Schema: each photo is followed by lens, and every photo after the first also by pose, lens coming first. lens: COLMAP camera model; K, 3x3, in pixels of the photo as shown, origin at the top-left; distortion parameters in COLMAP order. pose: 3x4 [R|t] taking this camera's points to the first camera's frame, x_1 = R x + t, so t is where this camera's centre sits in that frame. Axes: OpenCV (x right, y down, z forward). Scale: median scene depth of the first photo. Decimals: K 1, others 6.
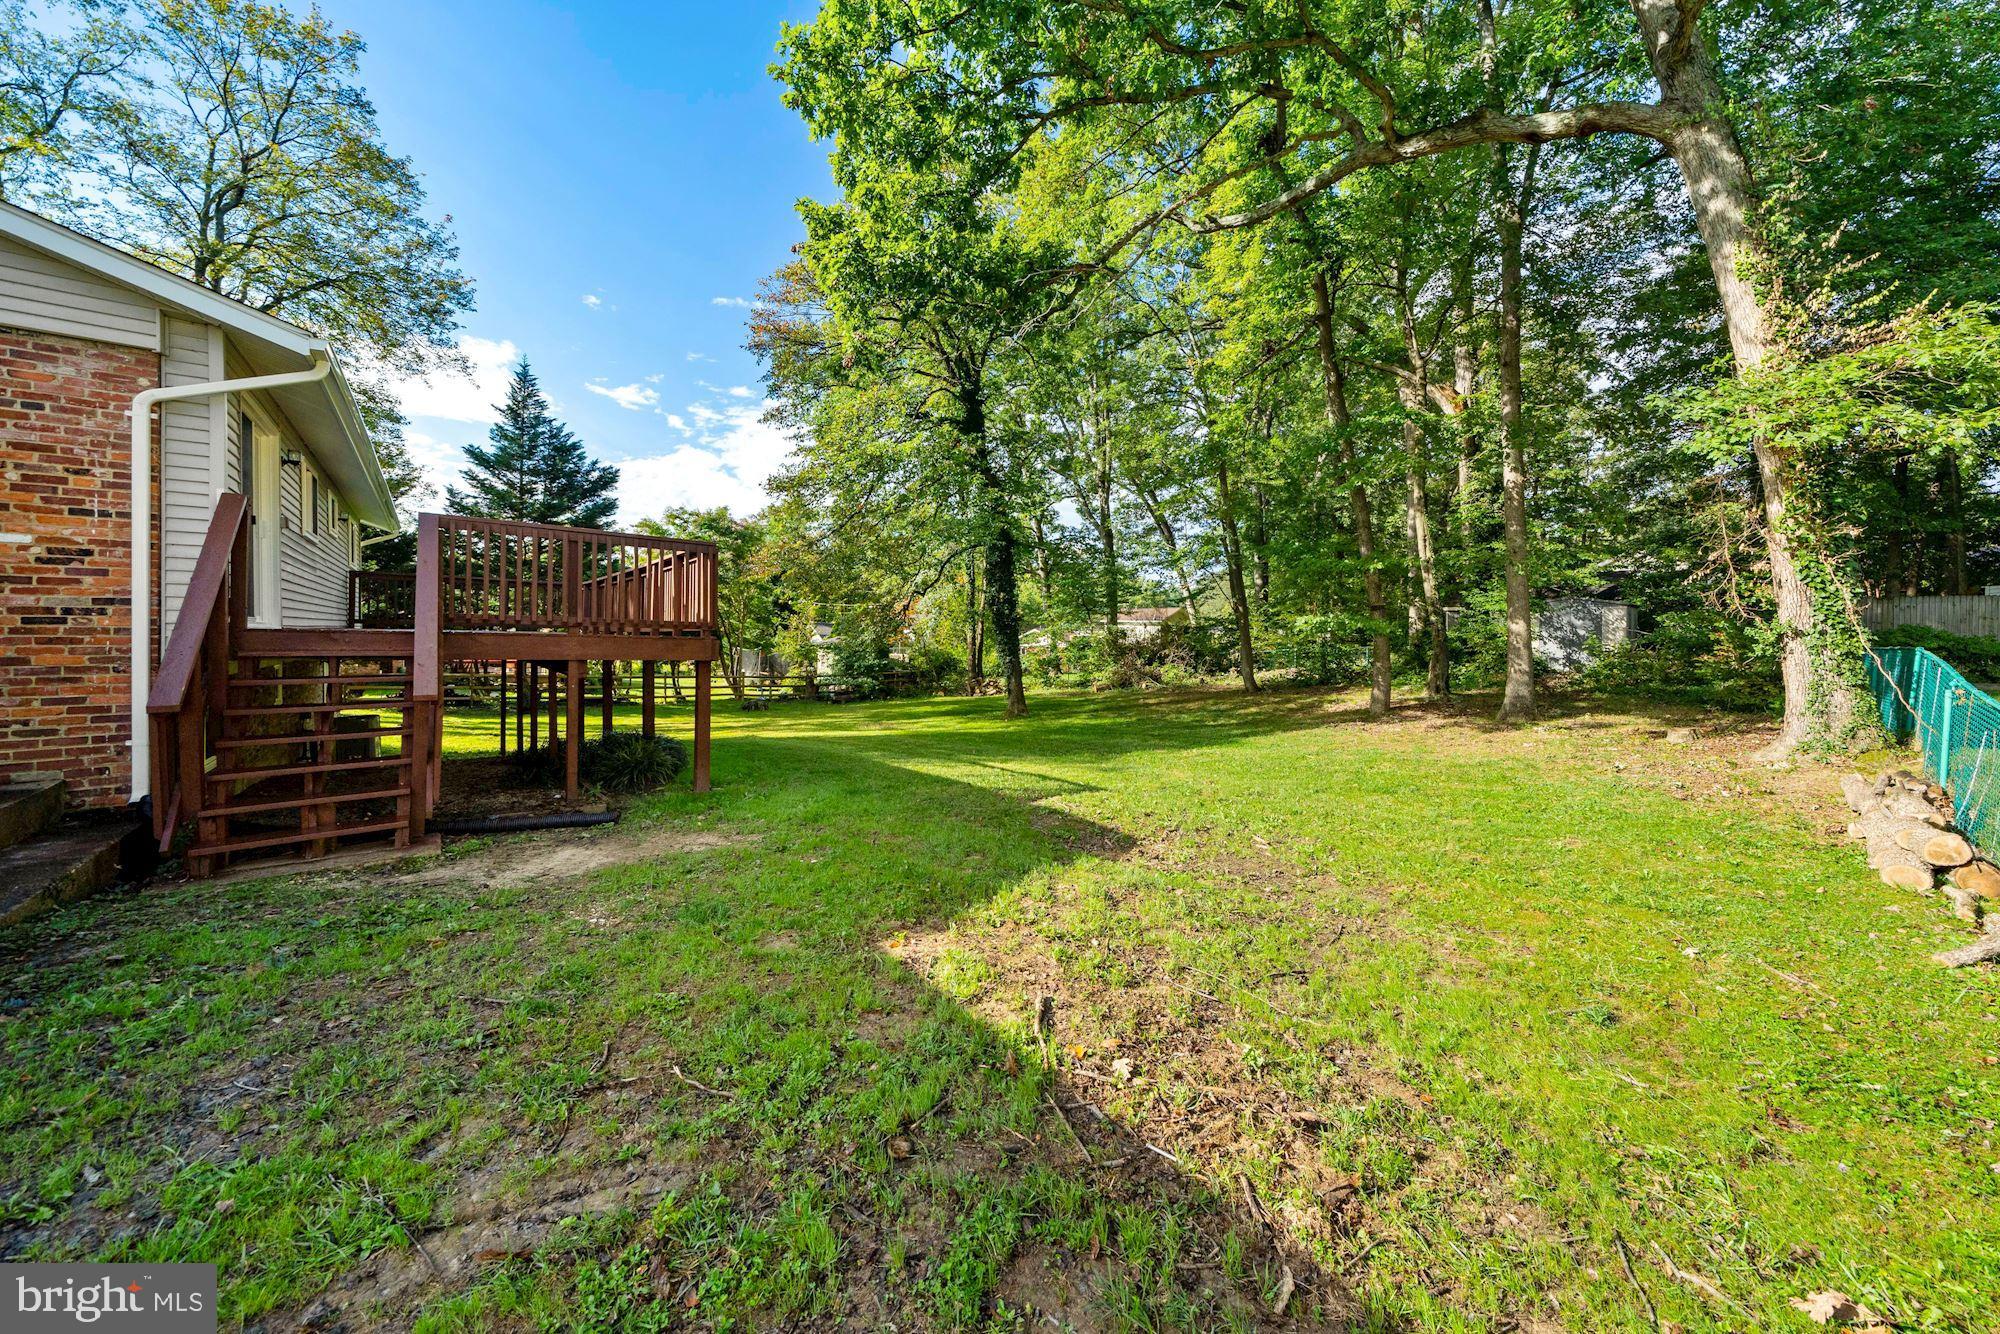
lens RADIAL K [[711.7, 0, 1025.3], [0, 711.7, 670.5], [0, 0, 1]] dist [-0.012890, 0.001320]
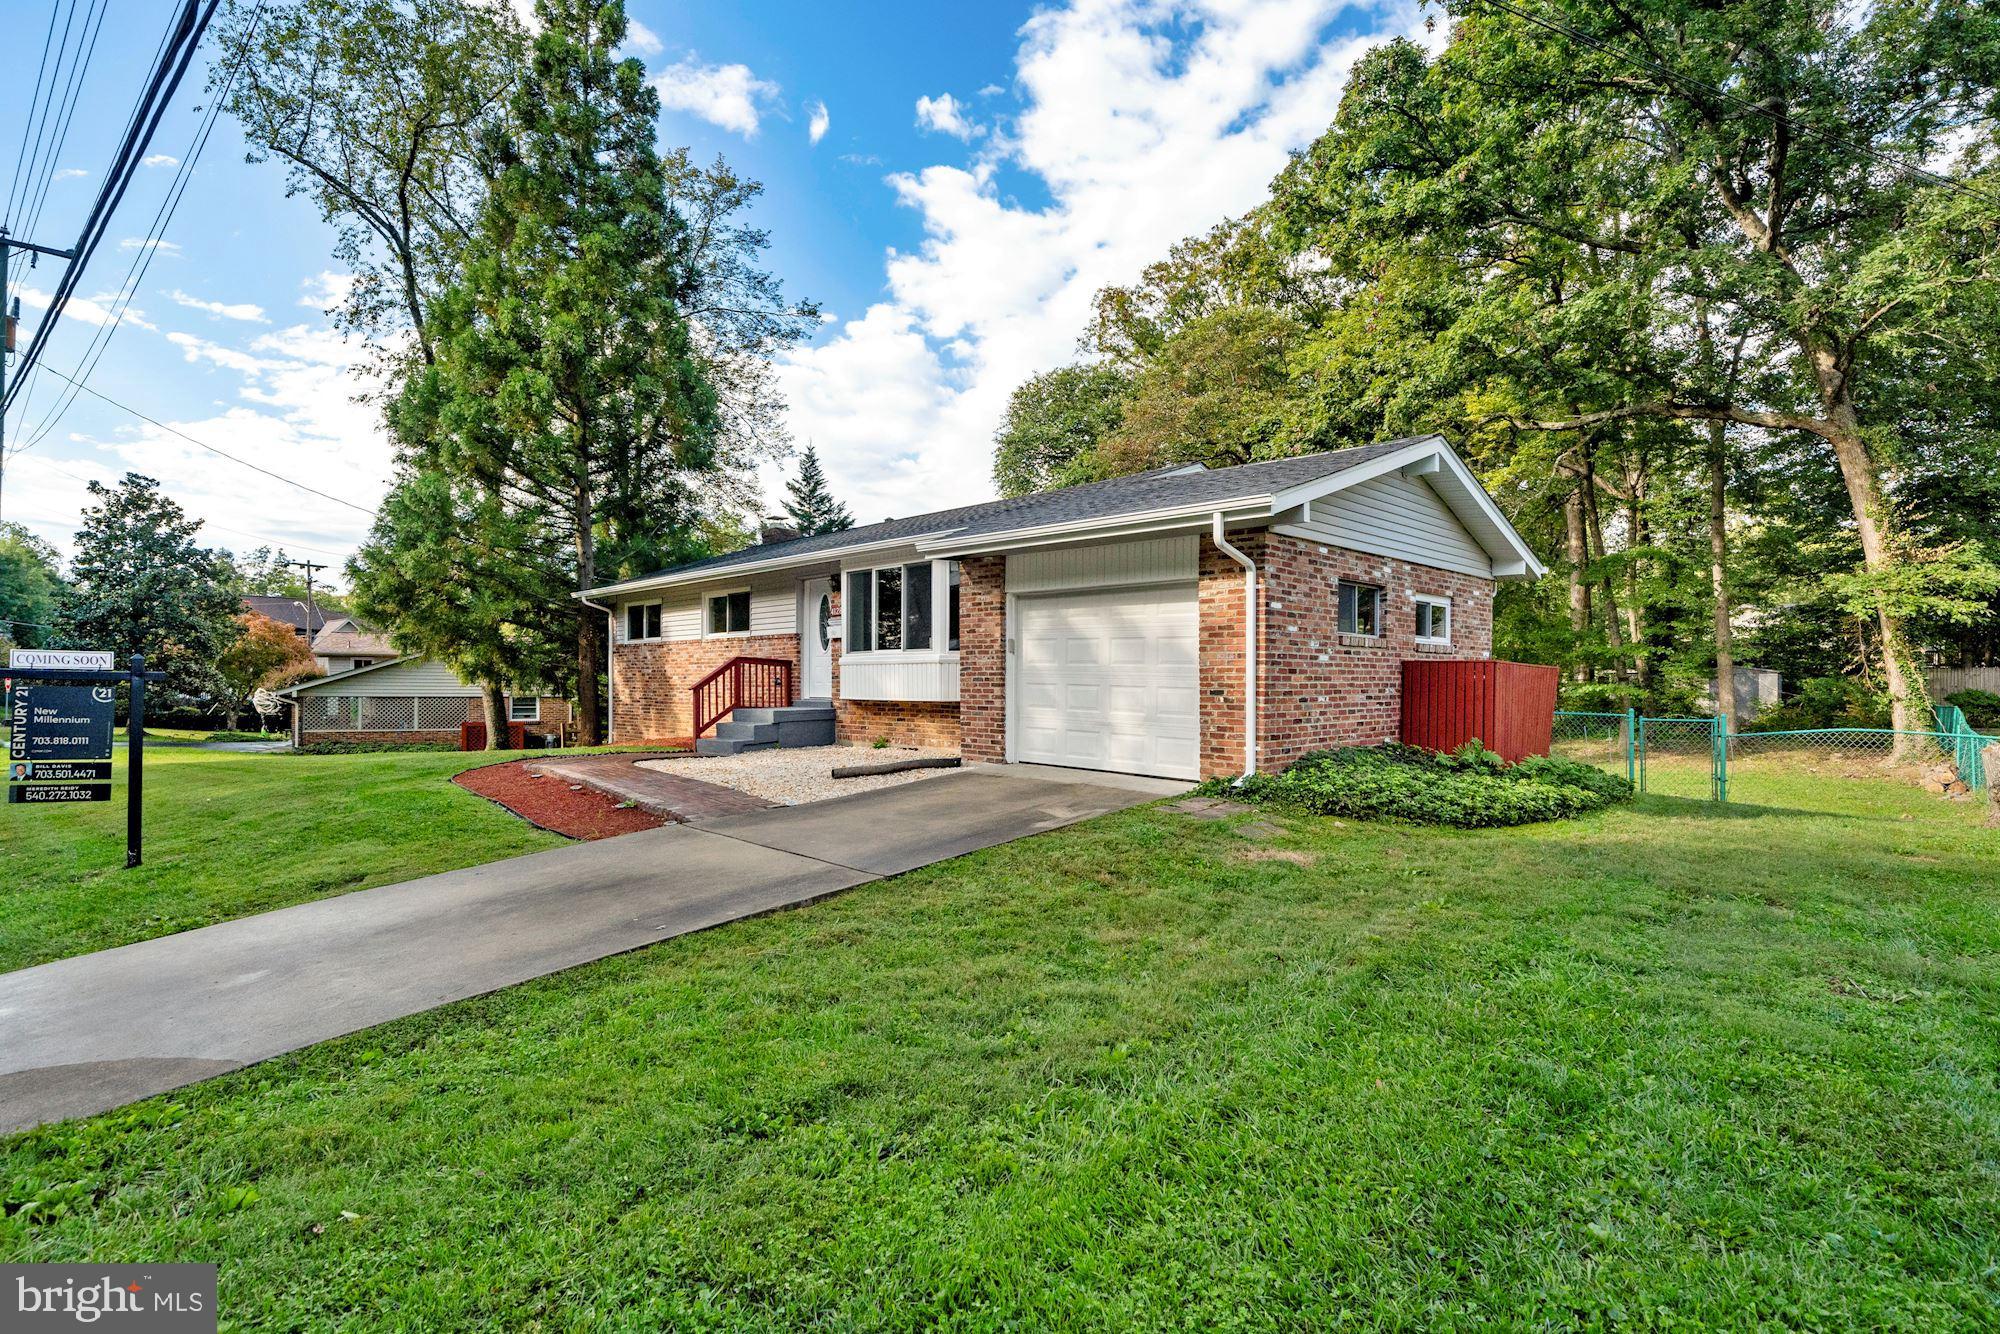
lens RADIAL K [[970.1, 0, 997.3], [0, 970.1, 713.4], [0, 0, 1]] dist [-0.005539, -0.001118]
pose [[0.996741, -0.001906, 0.080647, -0.549438], [0.003672, 0.999757, -0.021755, 0.012060], [-0.080585, 0.021980, 0.996505, -0.500202]]
